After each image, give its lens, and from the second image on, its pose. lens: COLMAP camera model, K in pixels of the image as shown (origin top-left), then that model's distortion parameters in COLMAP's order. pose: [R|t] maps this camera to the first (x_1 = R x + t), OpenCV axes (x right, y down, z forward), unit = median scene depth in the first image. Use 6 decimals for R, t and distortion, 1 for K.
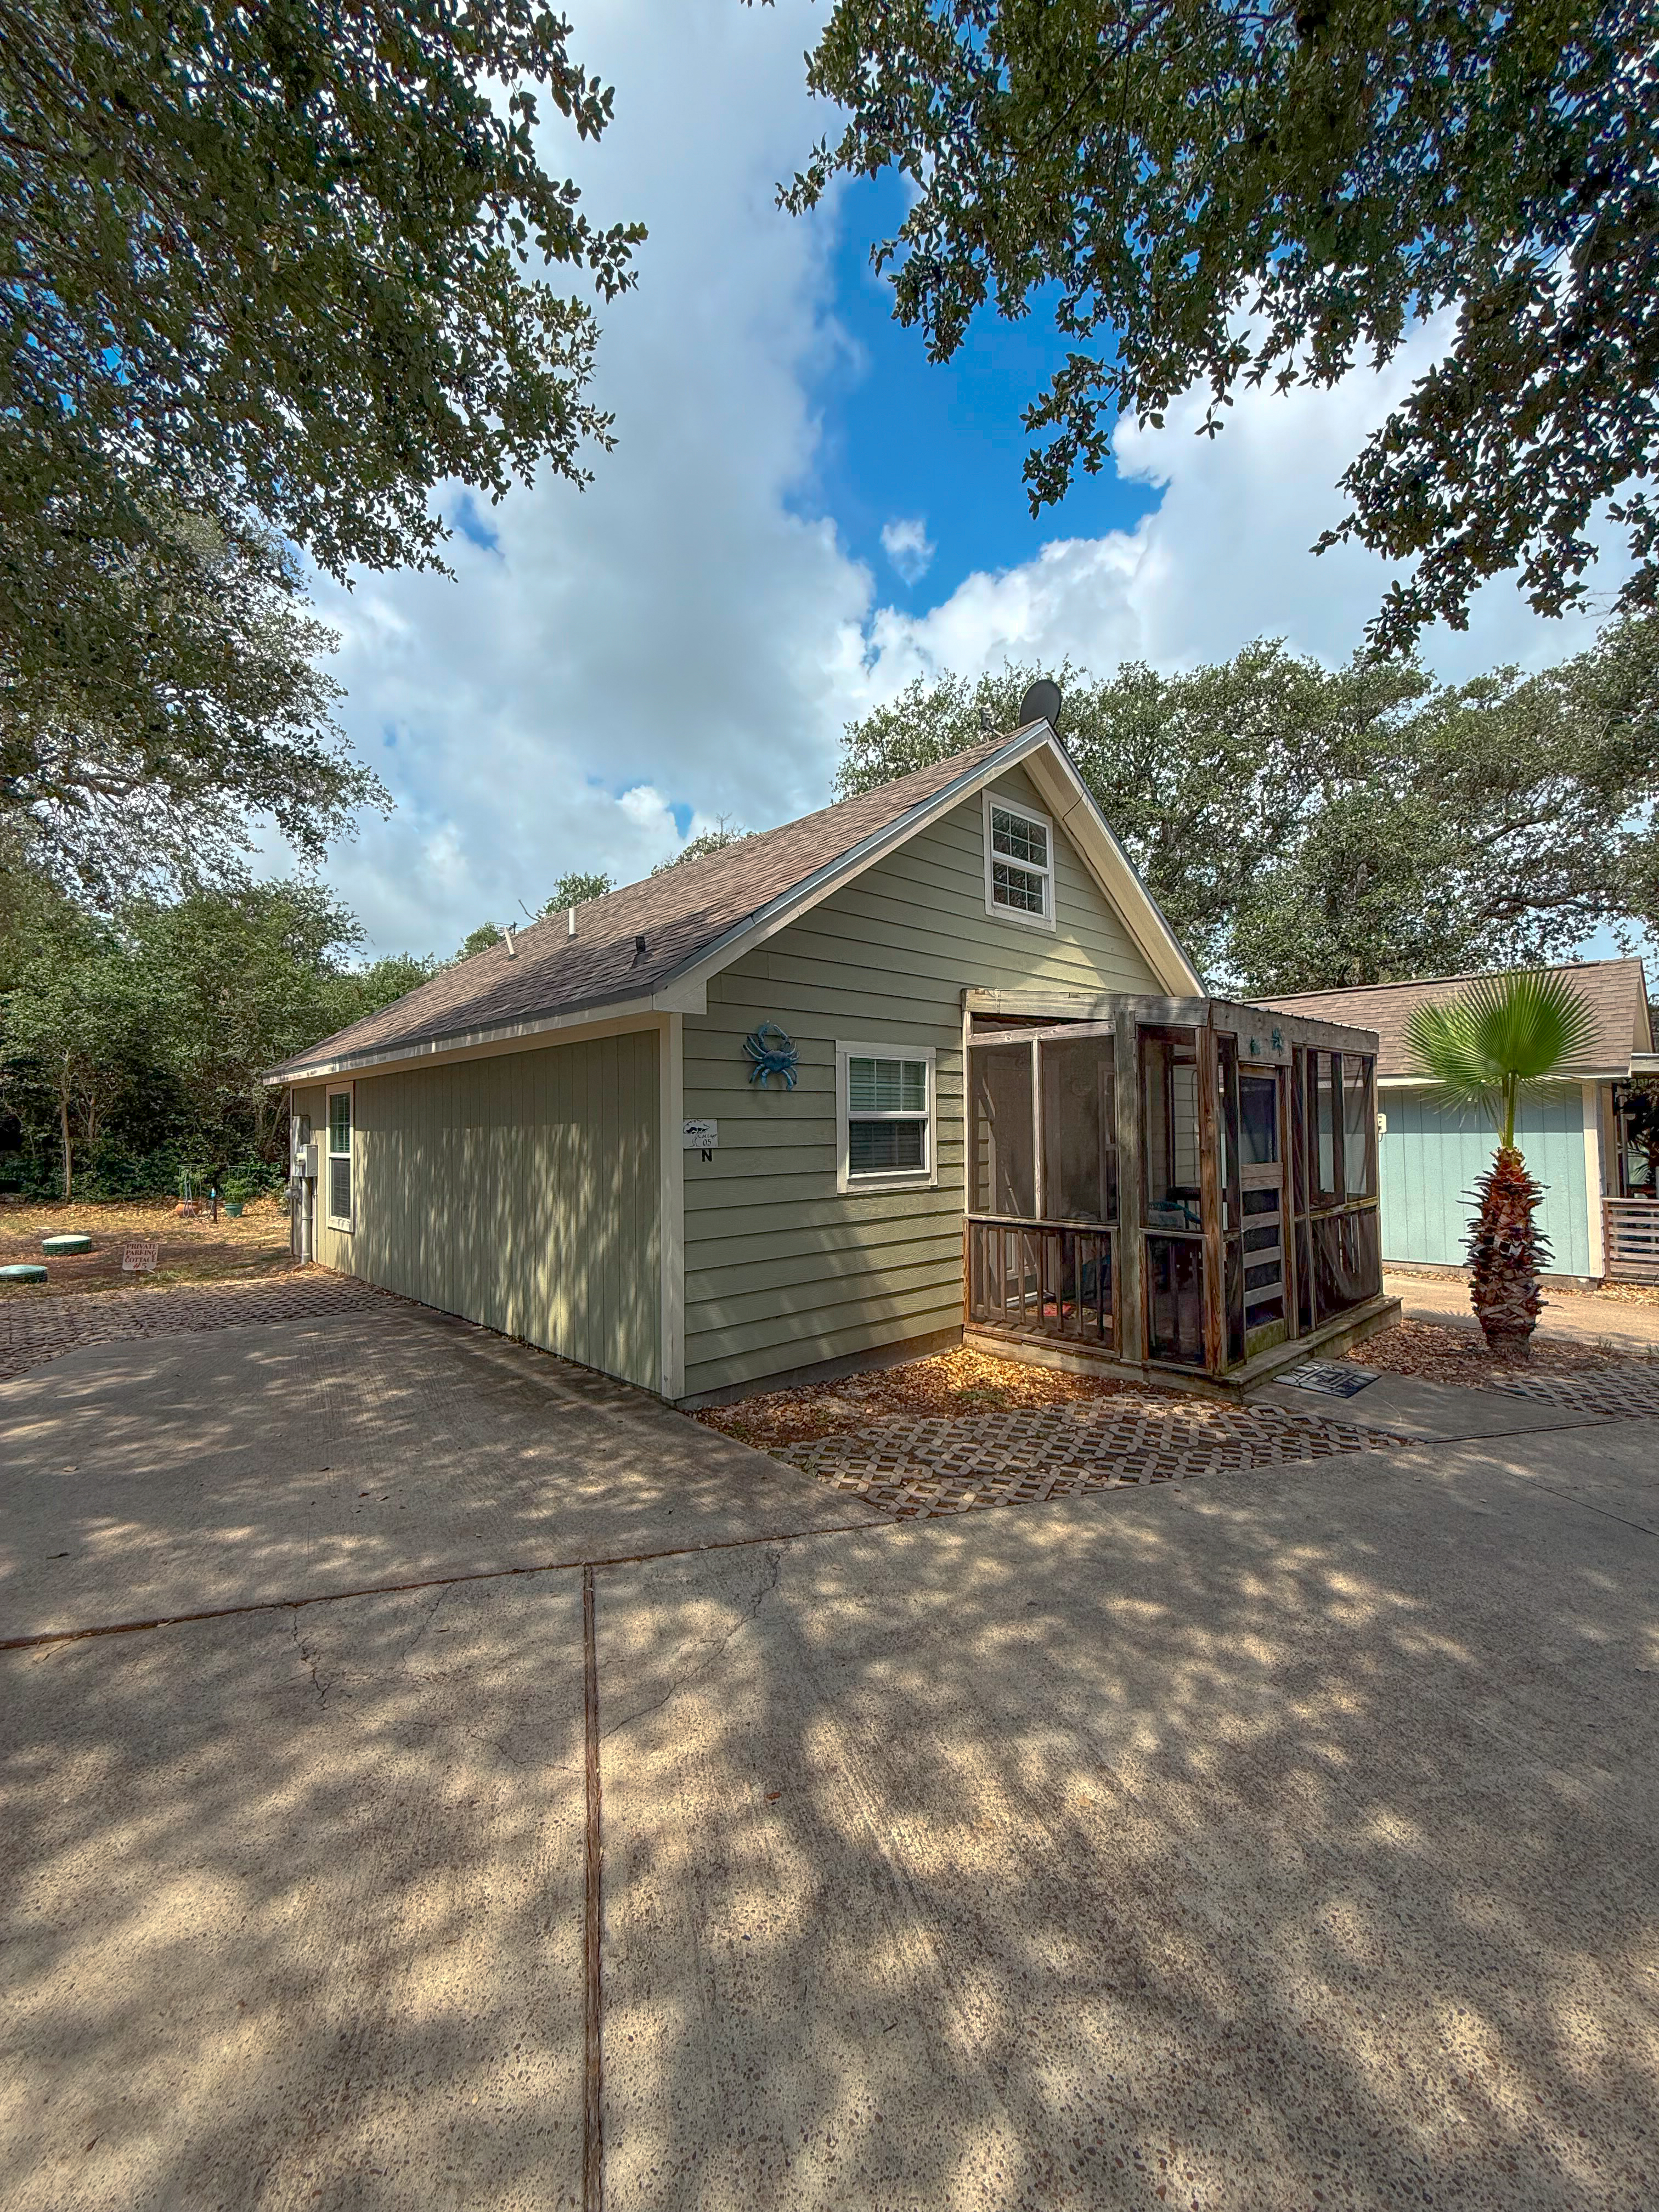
lens RADIAL K [[891.1, 0, 828.1], [0, 891.1, 1096.7], [0, 0, 1]] dist [-0.000914, 0.000004]
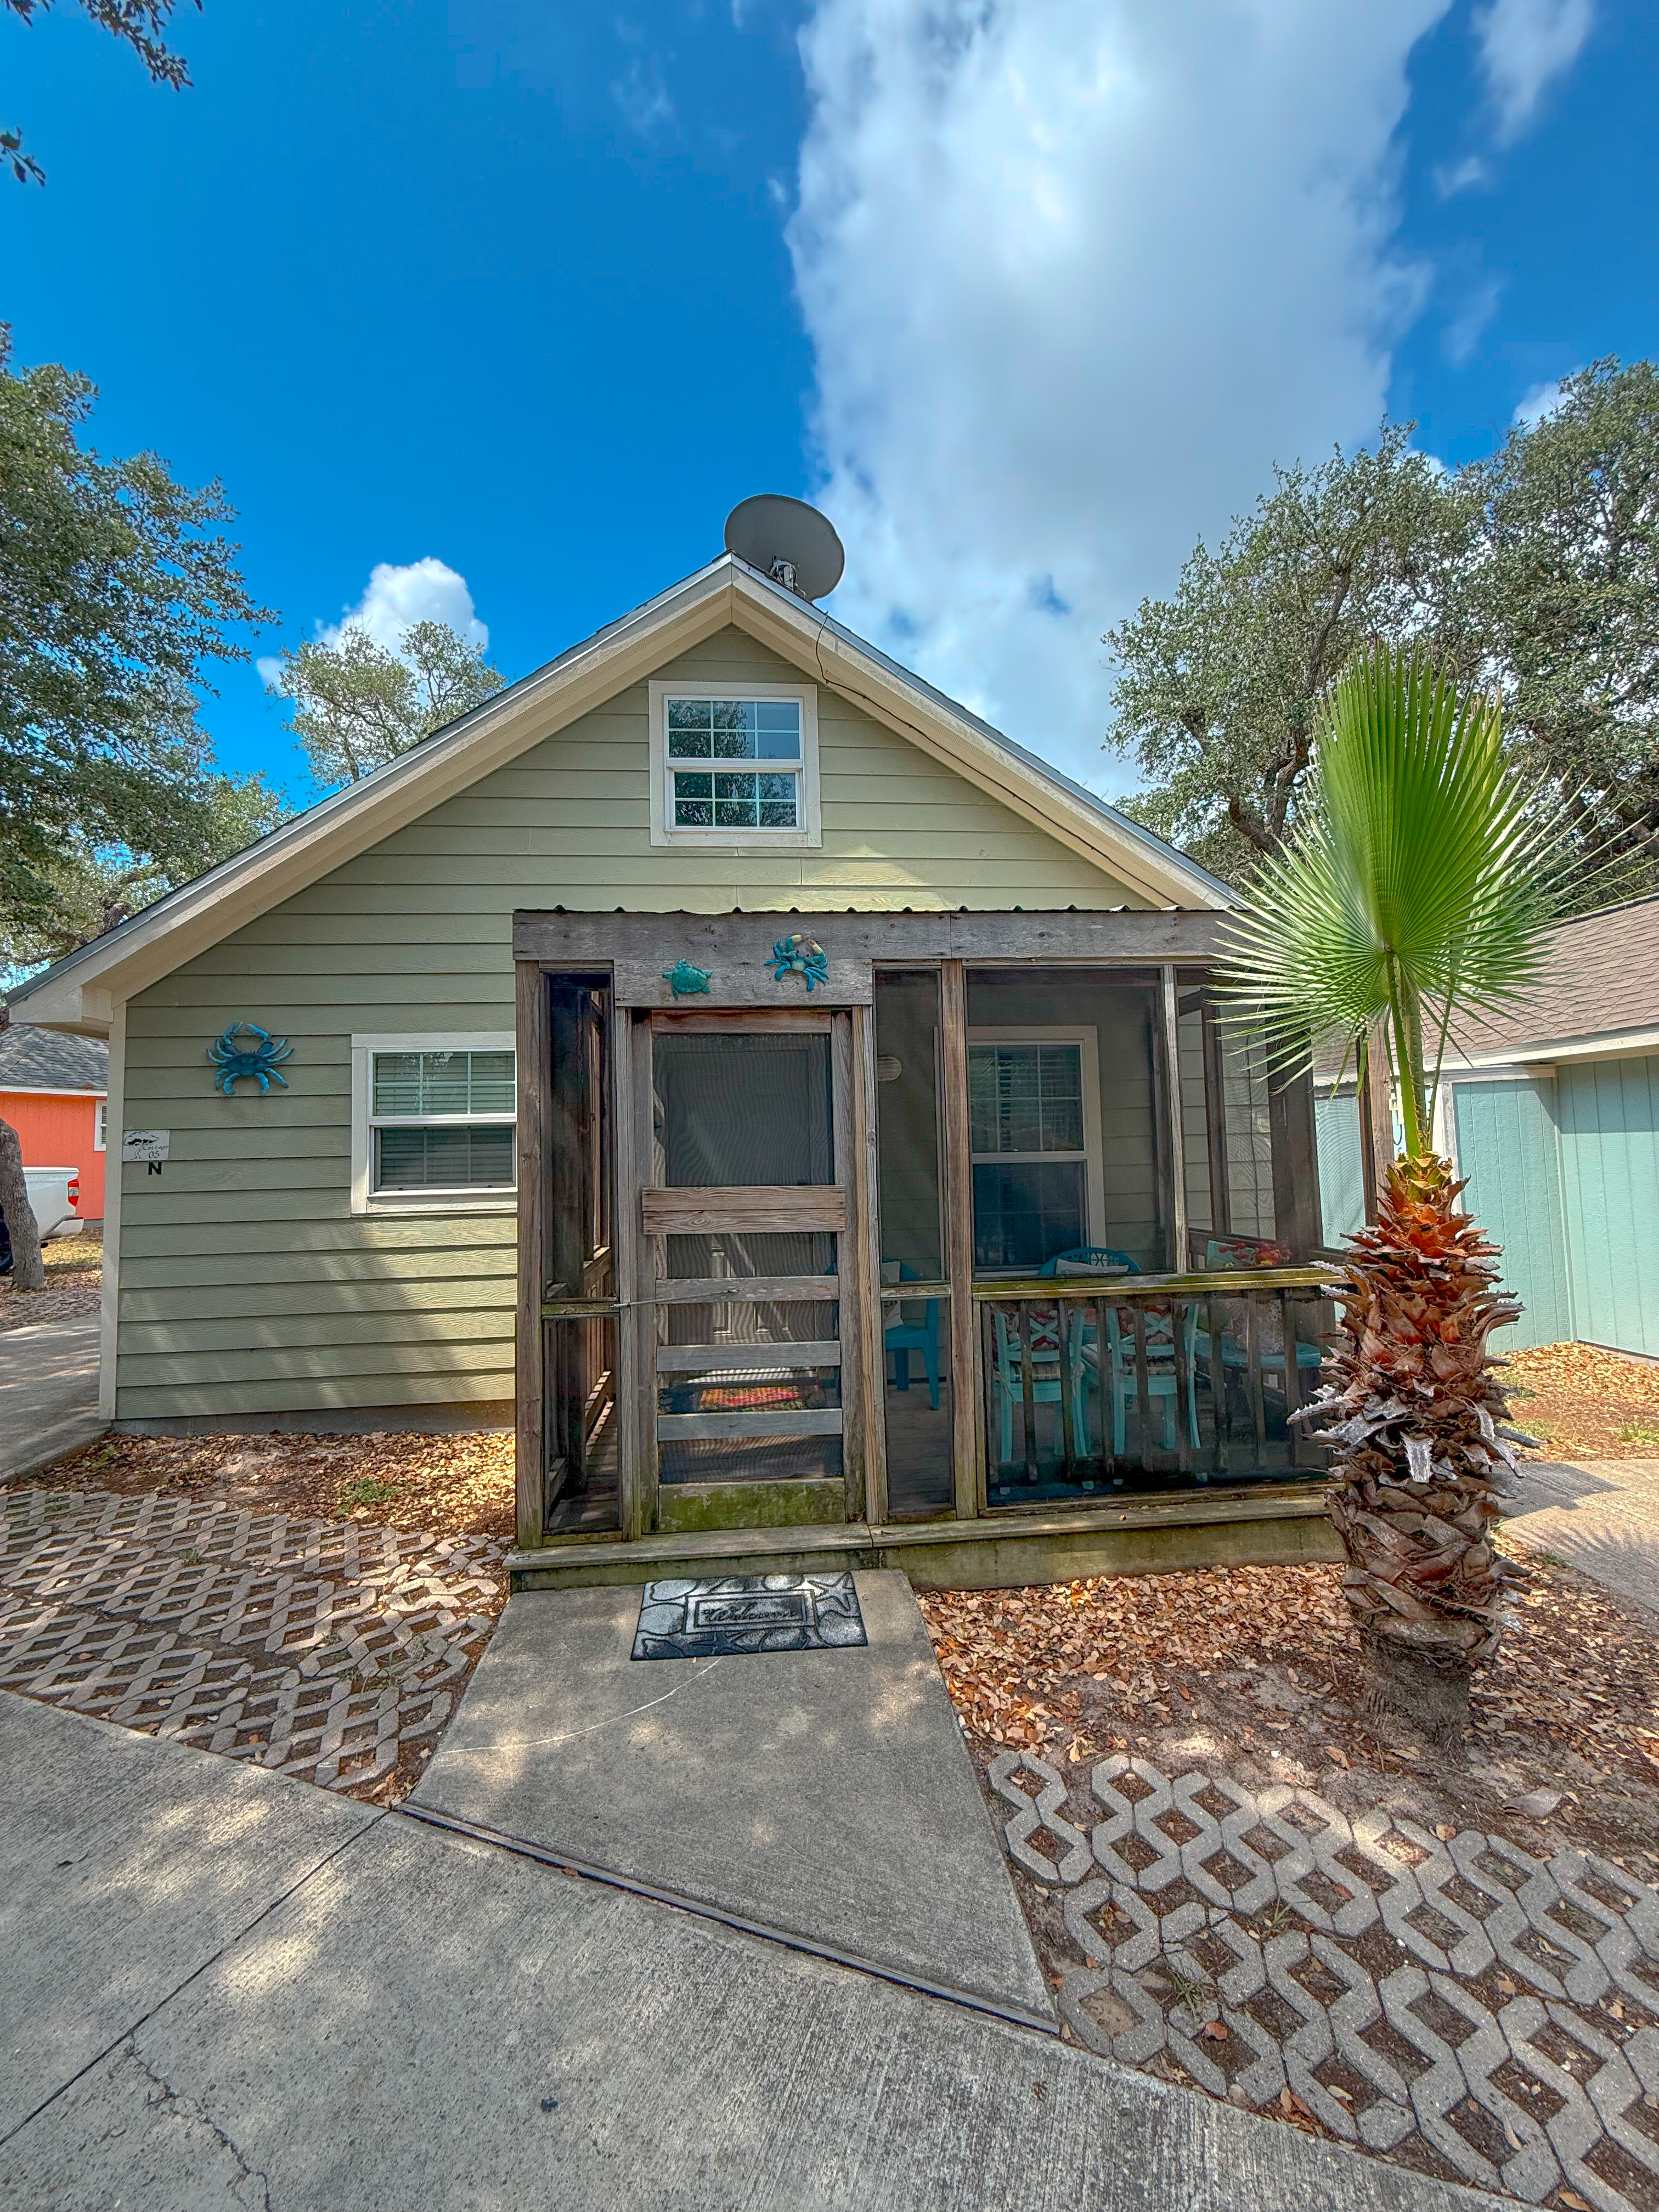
lens RADIAL K [[891.1, 0, 828.1], [0, 891.1, 1096.7], [0, 0, 1]] dist [-0.000914, 0.000004]
pose [[0.786242, -0.045611, -0.616232, 0.979837], [0.036383, 0.998959, -0.027519, 0.040209], [0.616846, -0.000783, 0.787083, 0.666787]]
